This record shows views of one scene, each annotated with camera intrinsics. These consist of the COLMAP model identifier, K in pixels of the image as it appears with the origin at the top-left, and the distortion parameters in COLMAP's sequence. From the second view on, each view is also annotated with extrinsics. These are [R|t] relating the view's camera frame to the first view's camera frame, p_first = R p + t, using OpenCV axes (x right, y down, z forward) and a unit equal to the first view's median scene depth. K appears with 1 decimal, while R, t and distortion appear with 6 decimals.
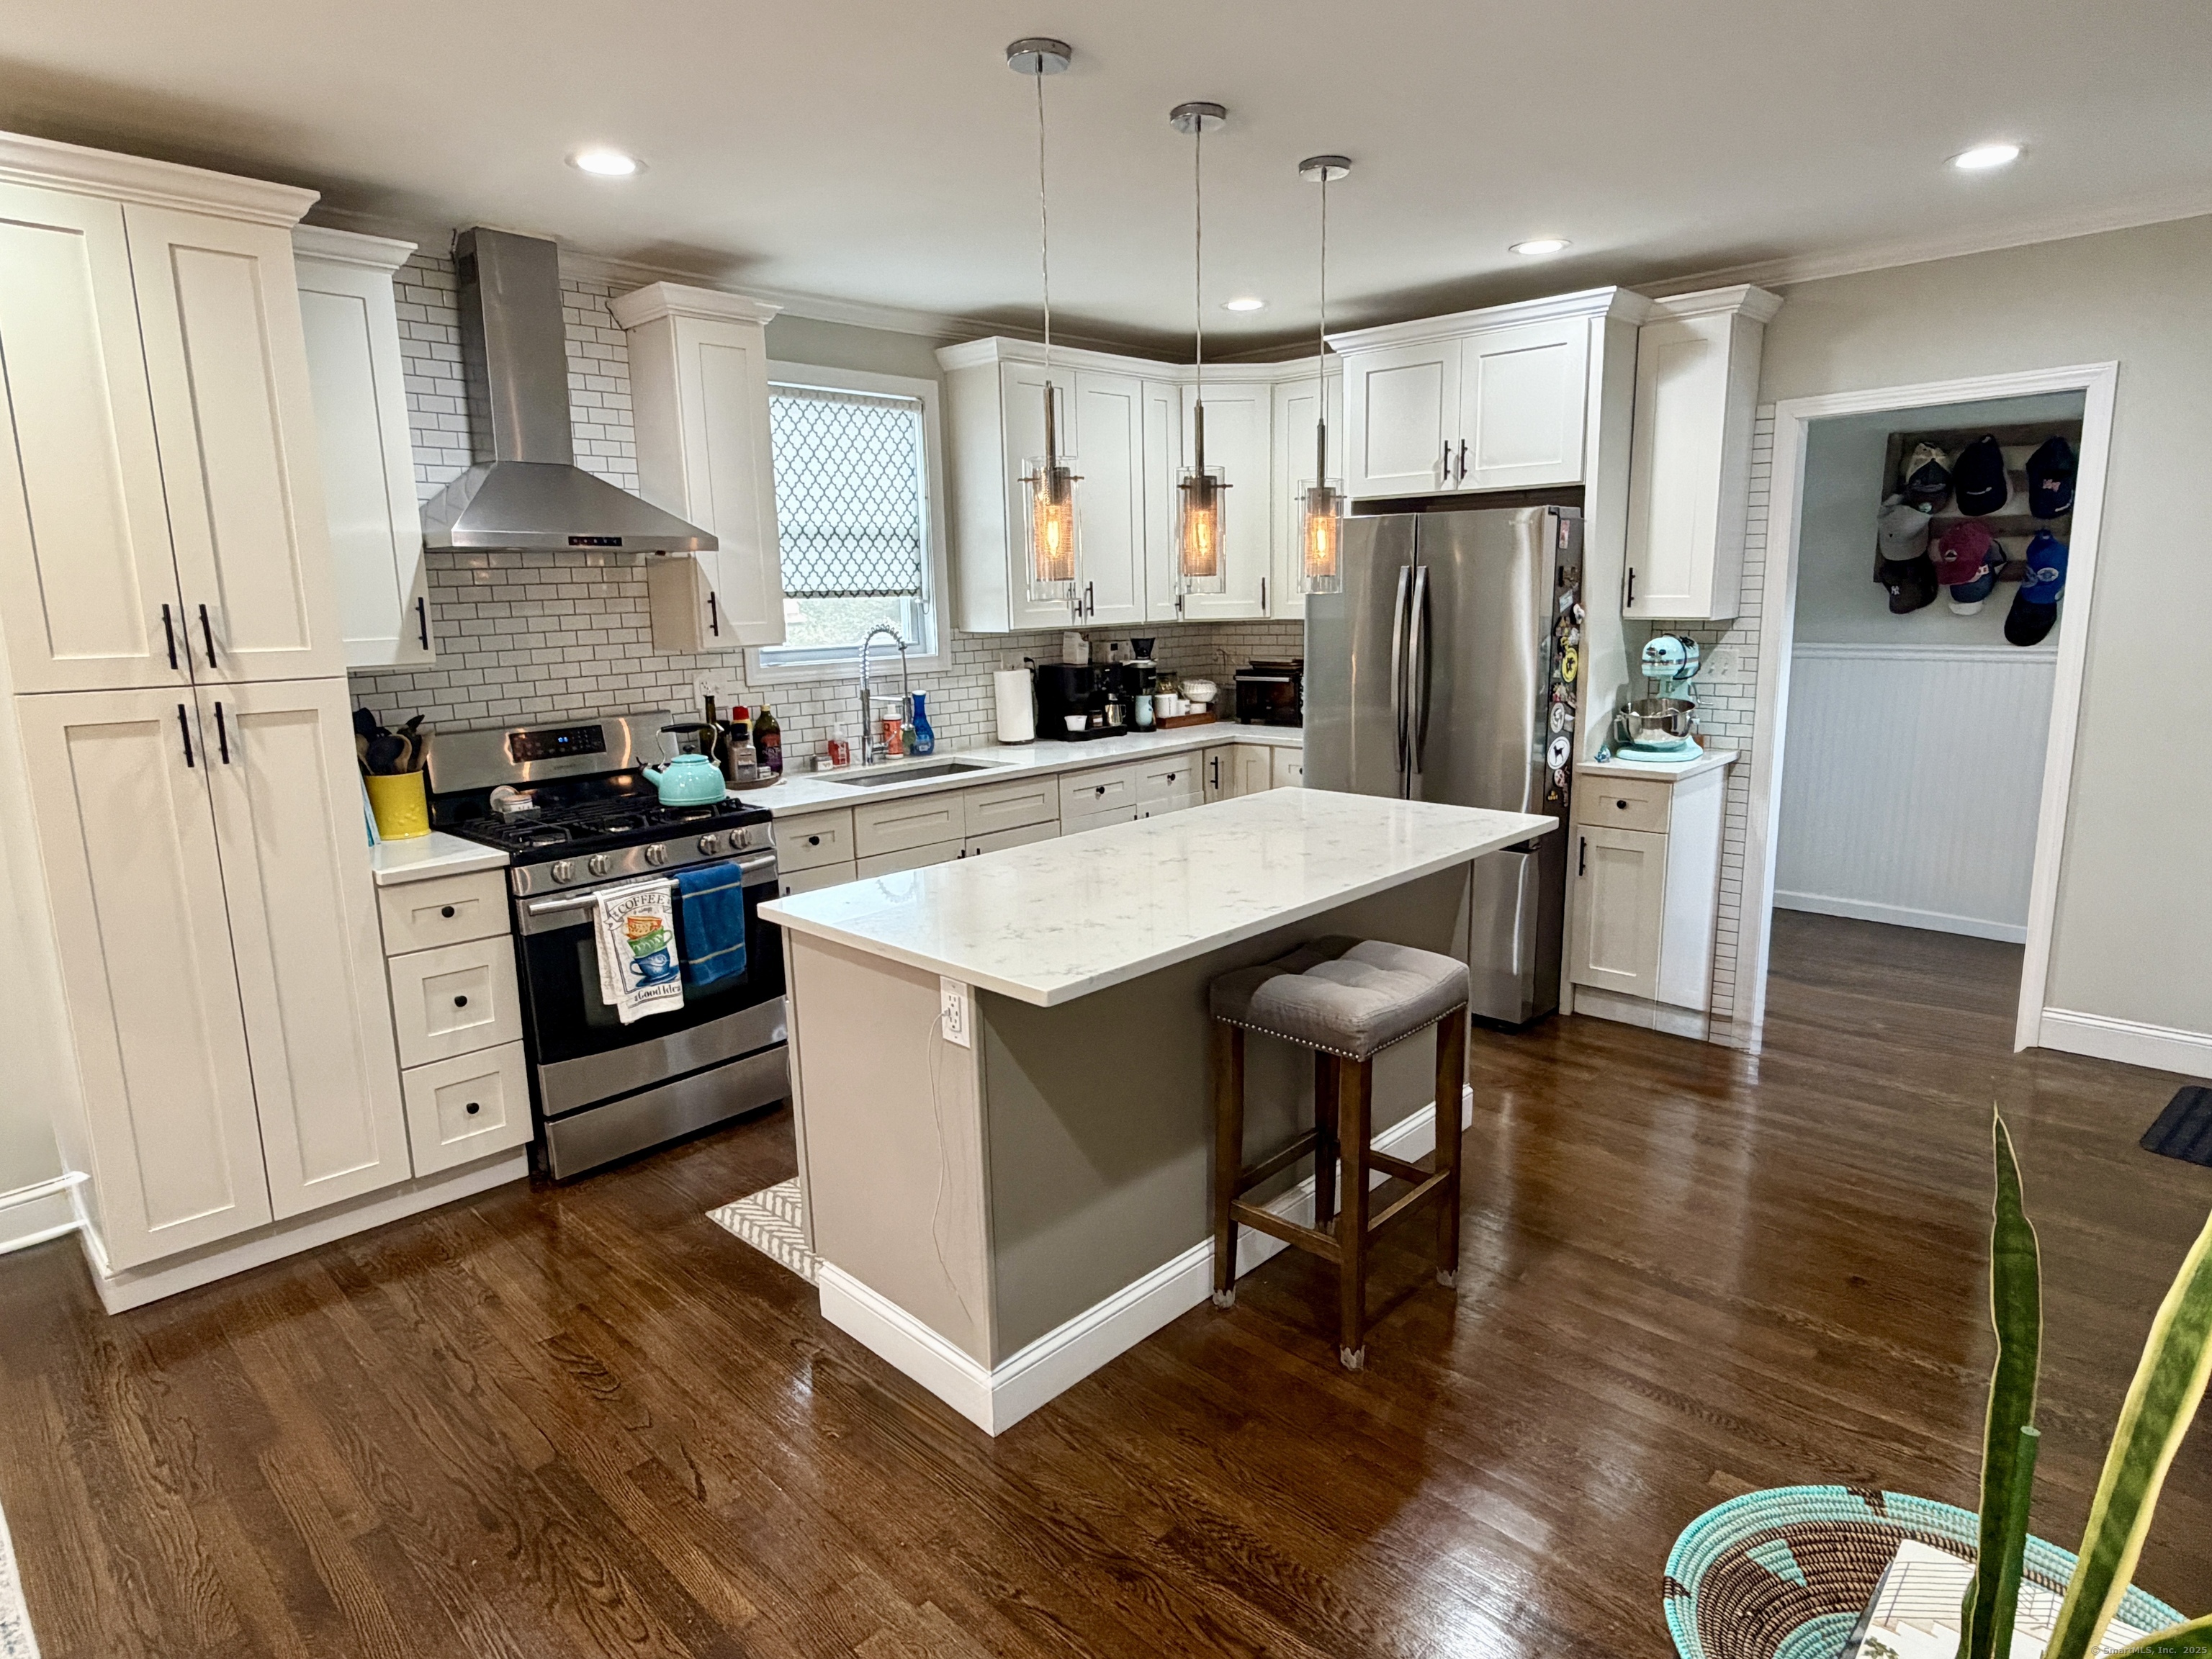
lens RADIAL K [[1266.6, 0, 1107.4], [0, 1266.6, 830.8], [0, 0, 1]] dist [0.000537, 0.001770]
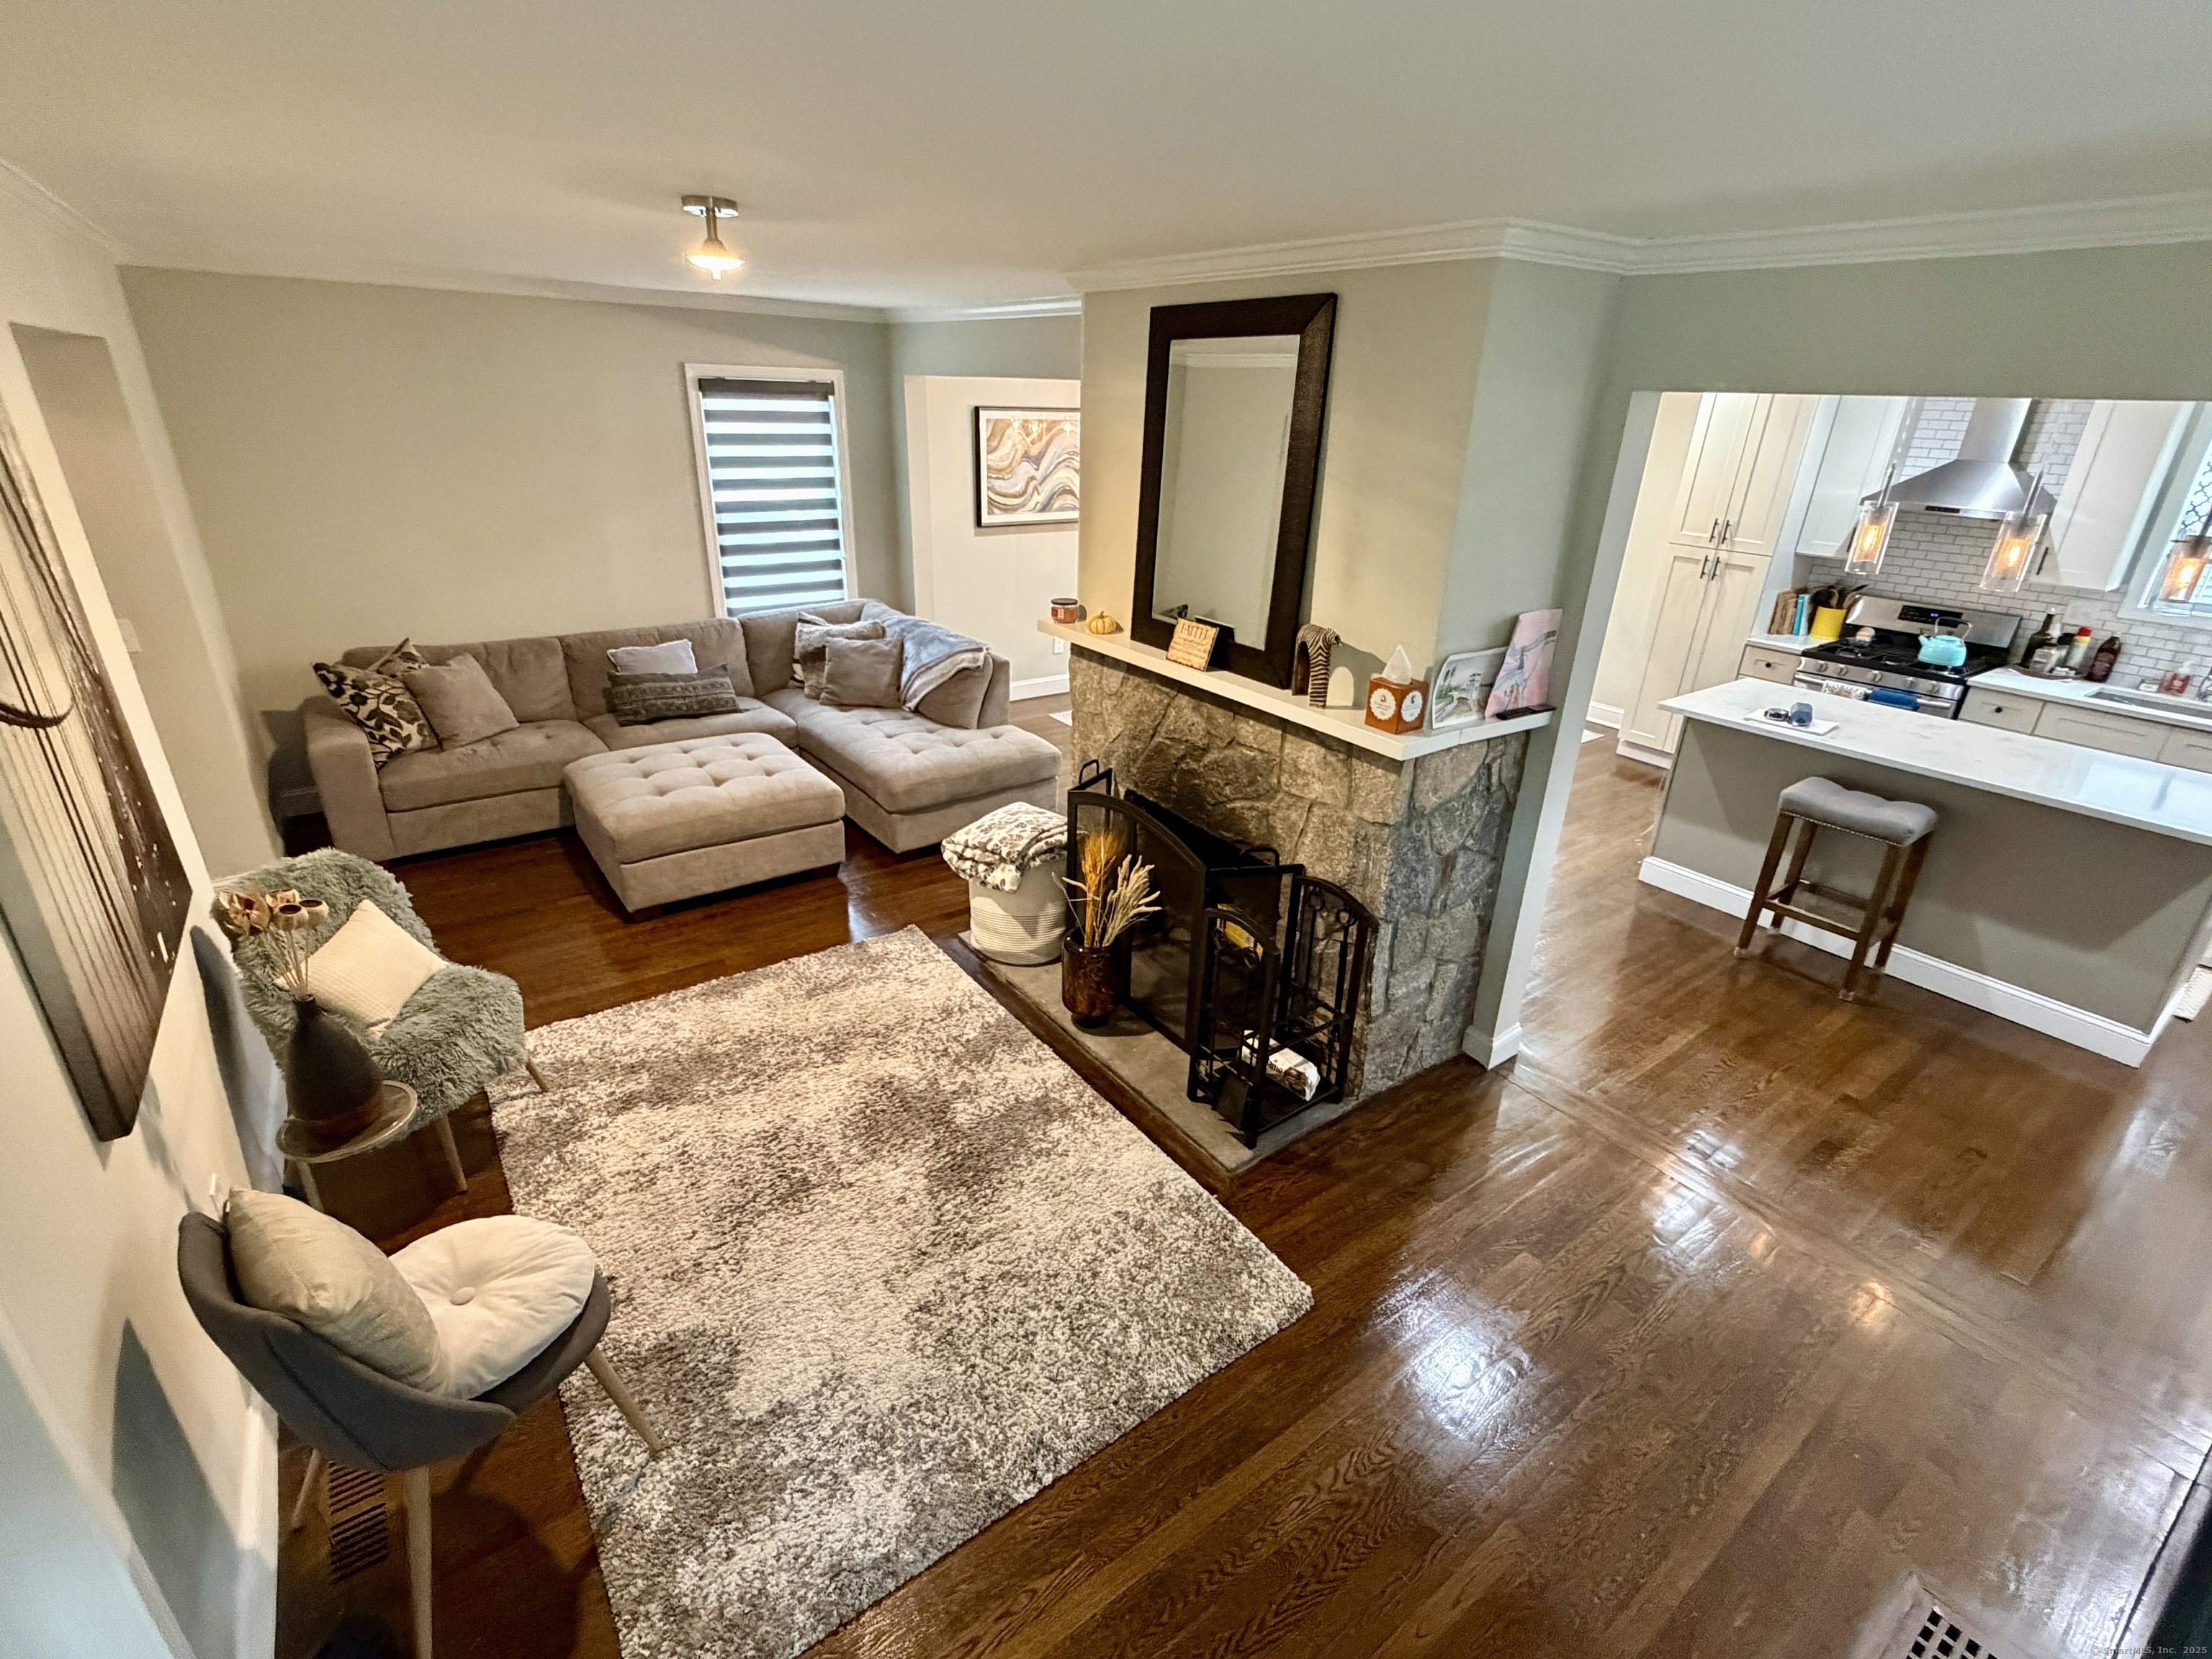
lens RADIAL K [[1010.5, 0, 1103.7], [0, 1010.5, 825.8], [0, 0, 1]] dist [-0.002435, -0.000212]
pose [[-0.180969, 0.398663, -0.899065, 1.121046], [-0.214037, 0.876283, 0.431643, -0.163439], [0.959916, 0.270547, -0.073251, 0.035816]]
